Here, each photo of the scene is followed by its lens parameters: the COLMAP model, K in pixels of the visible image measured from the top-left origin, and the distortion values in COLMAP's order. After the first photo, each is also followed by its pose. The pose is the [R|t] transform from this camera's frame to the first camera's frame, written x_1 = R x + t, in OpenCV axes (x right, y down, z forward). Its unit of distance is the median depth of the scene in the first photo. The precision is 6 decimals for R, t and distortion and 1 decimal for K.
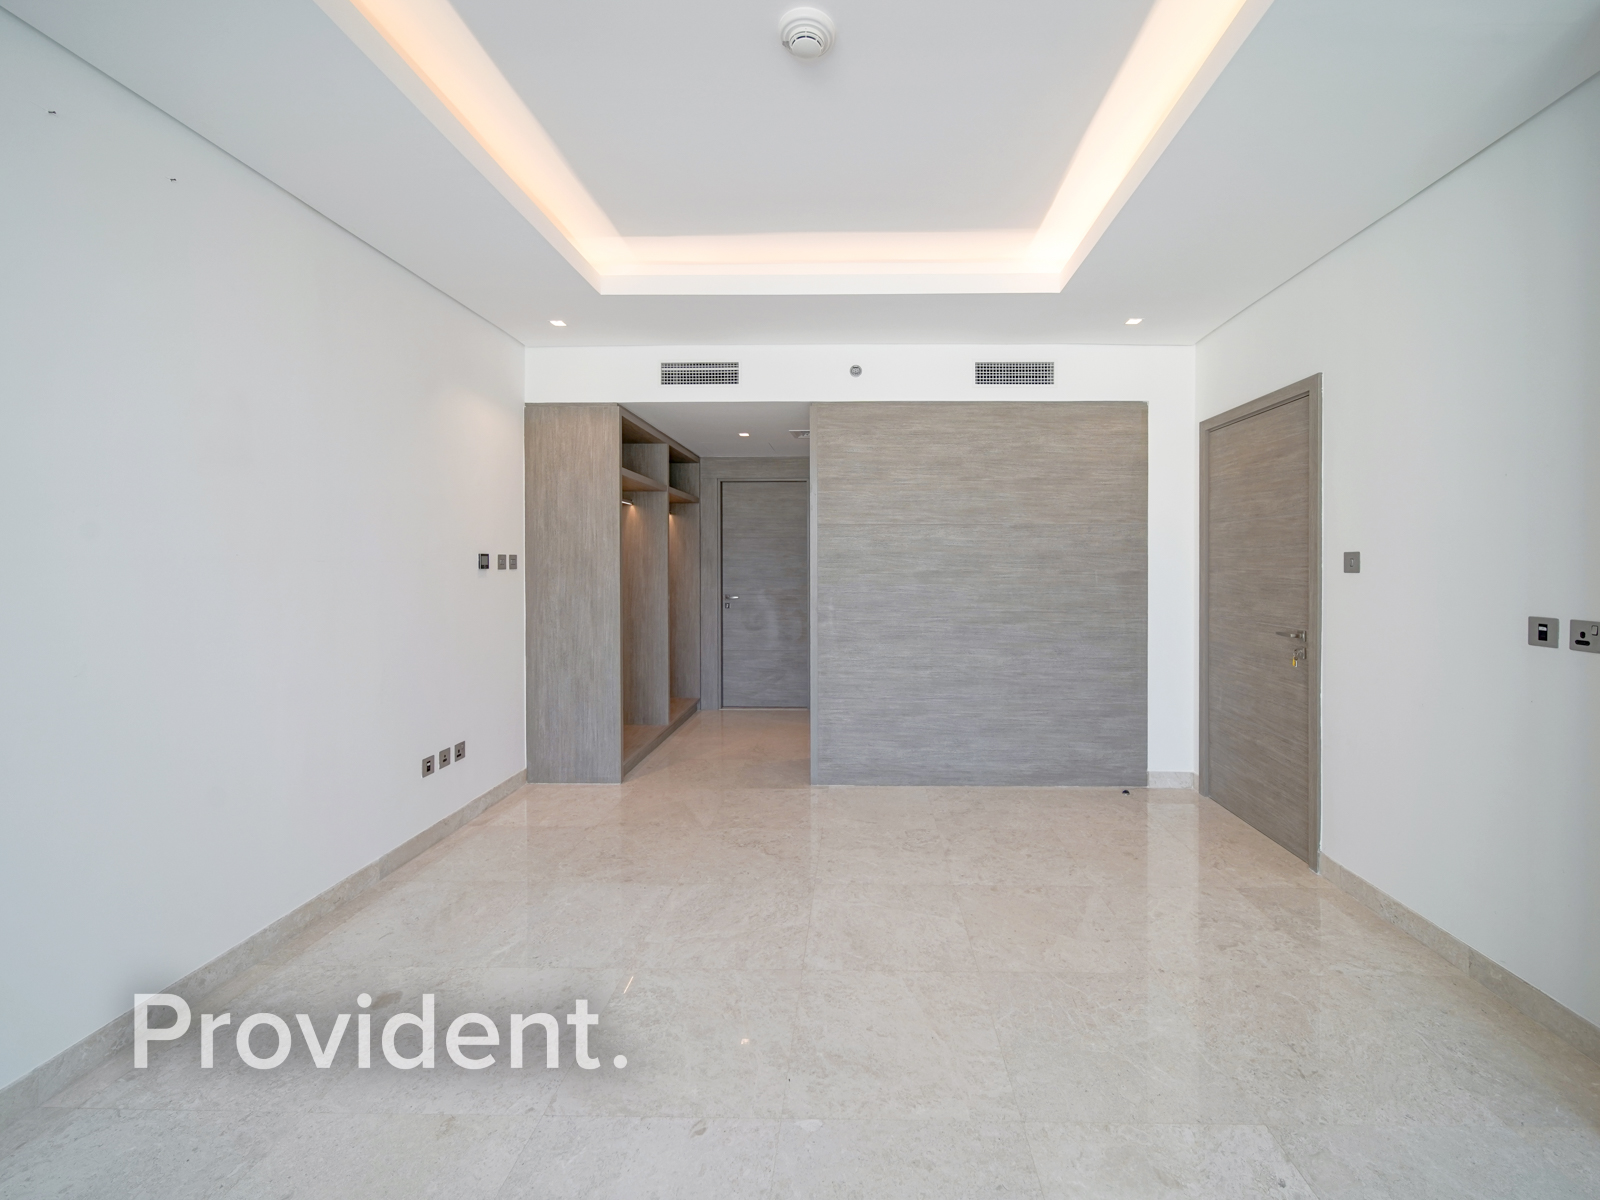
lens RADIAL K [[657.5, 0, 845.7], [0, 657.5, 582.1], [0, 0, 1]] dist [0.001098, -0.001273]
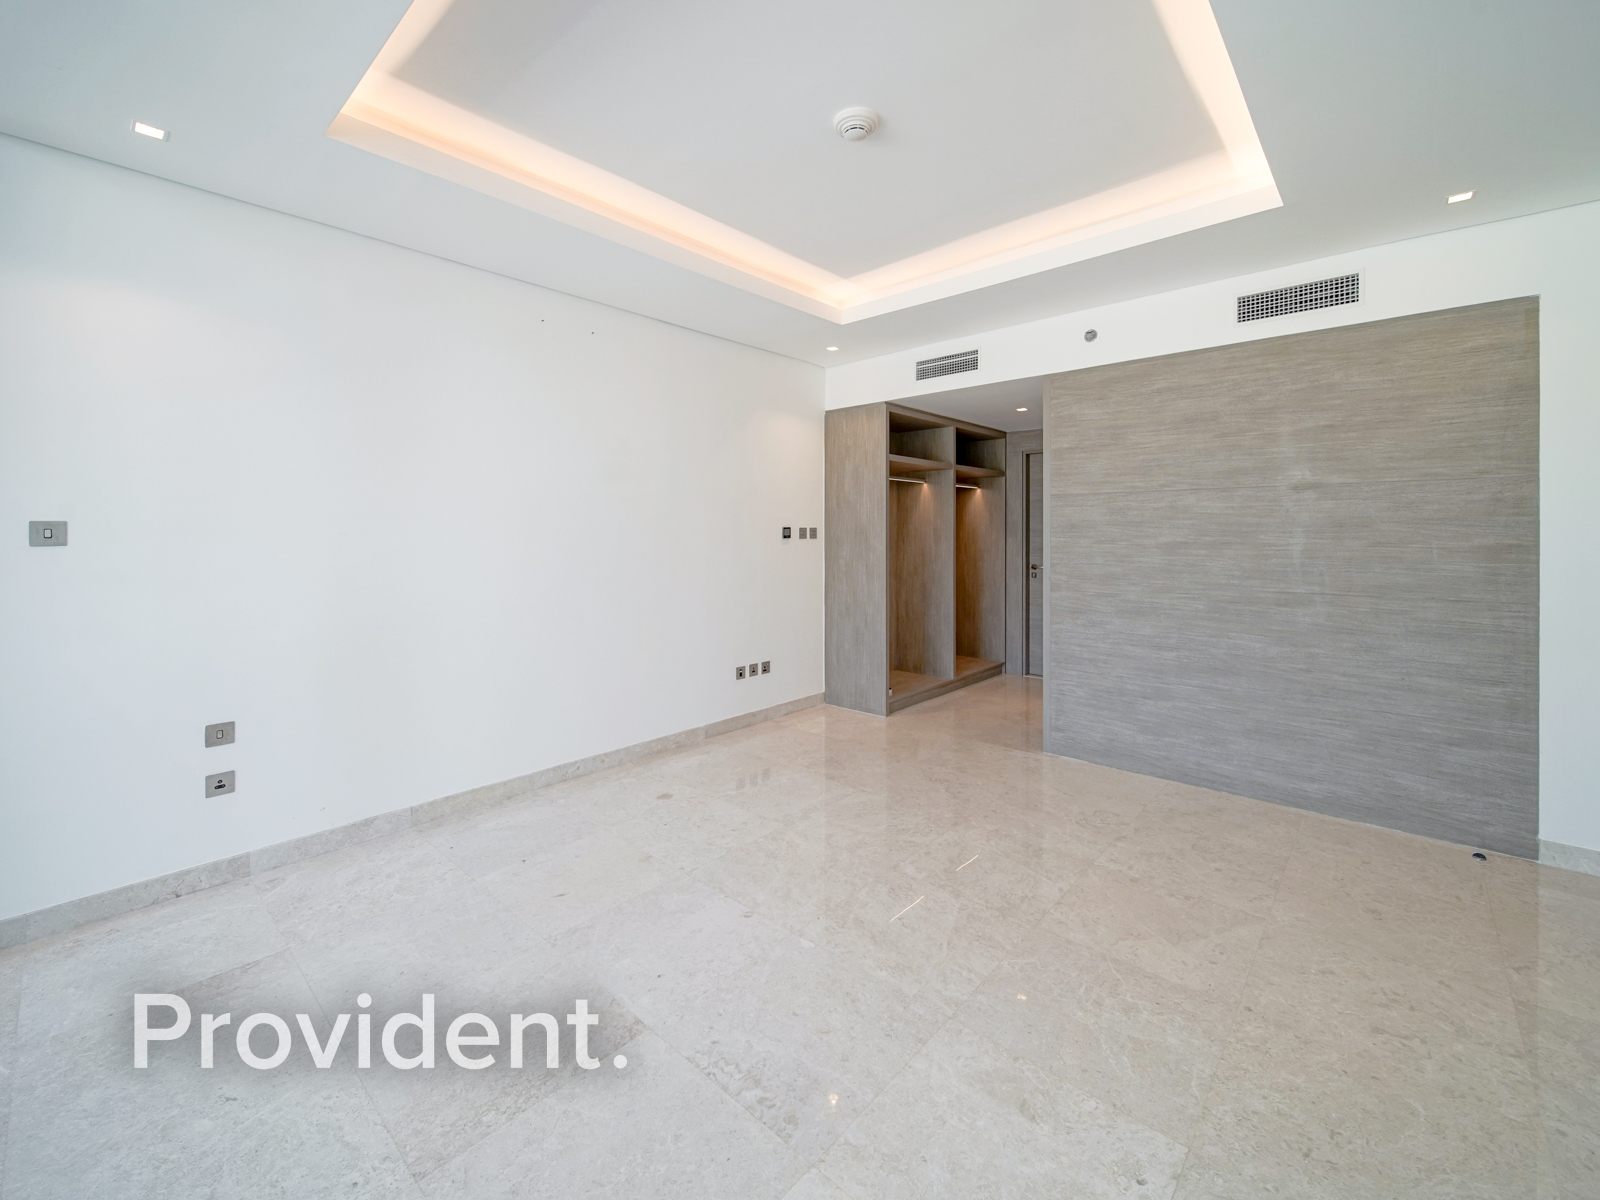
lens RADIAL K [[657.5, 0, 787.6], [0, 657.5, 556.3], [0, 0, 1]] dist [0.001098, -0.001273]
pose [[0.748879, 0.020725, -0.662383, 0.328171], [-0.016596, 0.999784, 0.012519, 0.000232], [0.662499, 0.001618, 0.749061, -0.022530]]
